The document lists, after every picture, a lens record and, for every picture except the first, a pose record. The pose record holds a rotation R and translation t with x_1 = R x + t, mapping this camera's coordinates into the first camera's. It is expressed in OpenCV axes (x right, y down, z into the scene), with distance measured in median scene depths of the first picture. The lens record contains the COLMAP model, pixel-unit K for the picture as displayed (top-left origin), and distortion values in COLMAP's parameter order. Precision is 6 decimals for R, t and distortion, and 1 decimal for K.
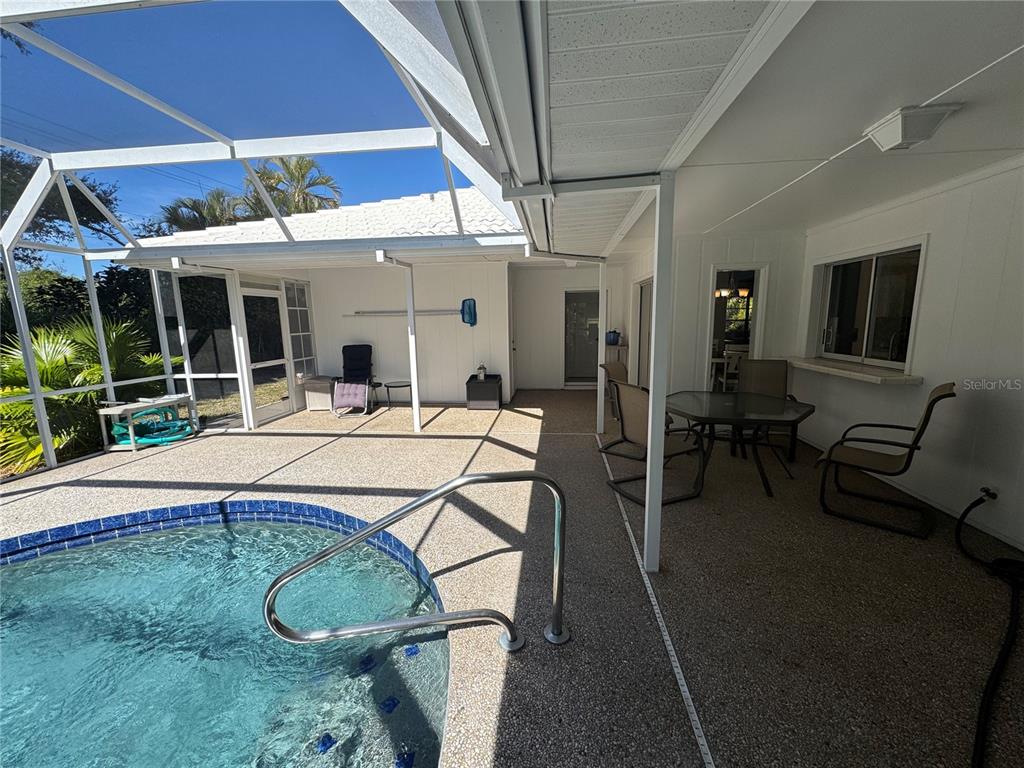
lens RADIAL K [[408.3, 0, 511.8], [0, 408.3, 389.3], [0, 0, 1]] dist [-0.000861, 0.000055]
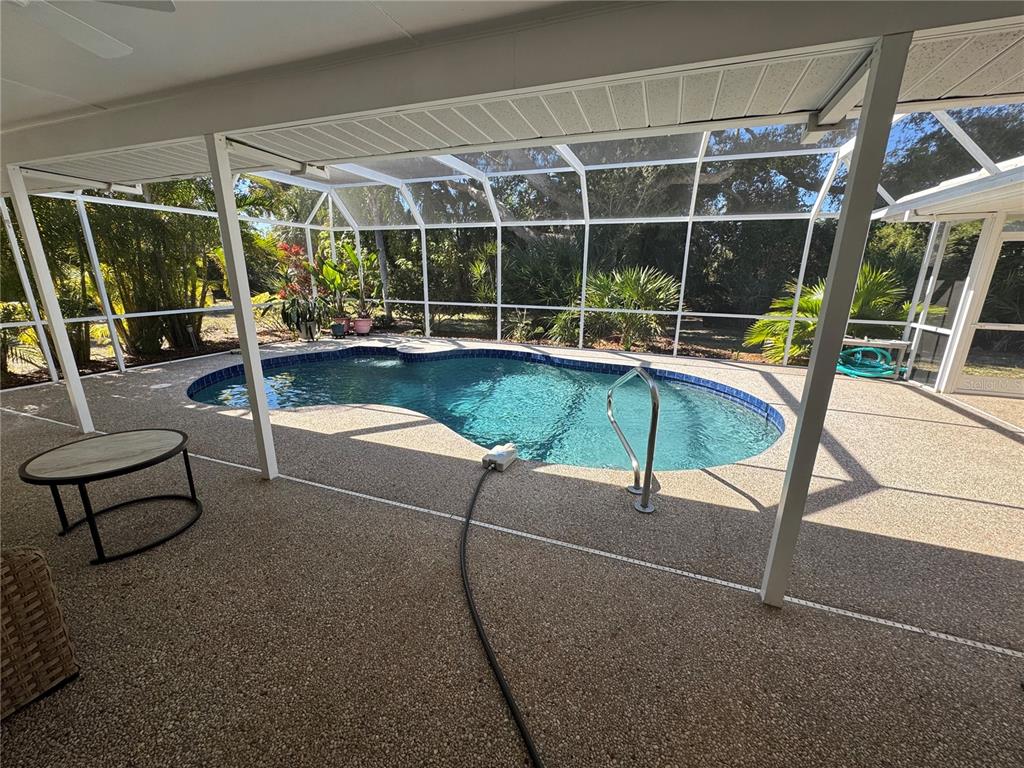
lens RADIAL K [[408.3, 0, 511.1], [0, 408.3, 382.2], [0, 0, 1]] dist [-0.000861, 0.000055]
pose [[-0.246530, 0.271550, -0.930314, 0.735772], [-0.176332, 0.931350, 0.318580, -0.076080], [0.952958, 0.242584, -0.181723, 0.388848]]
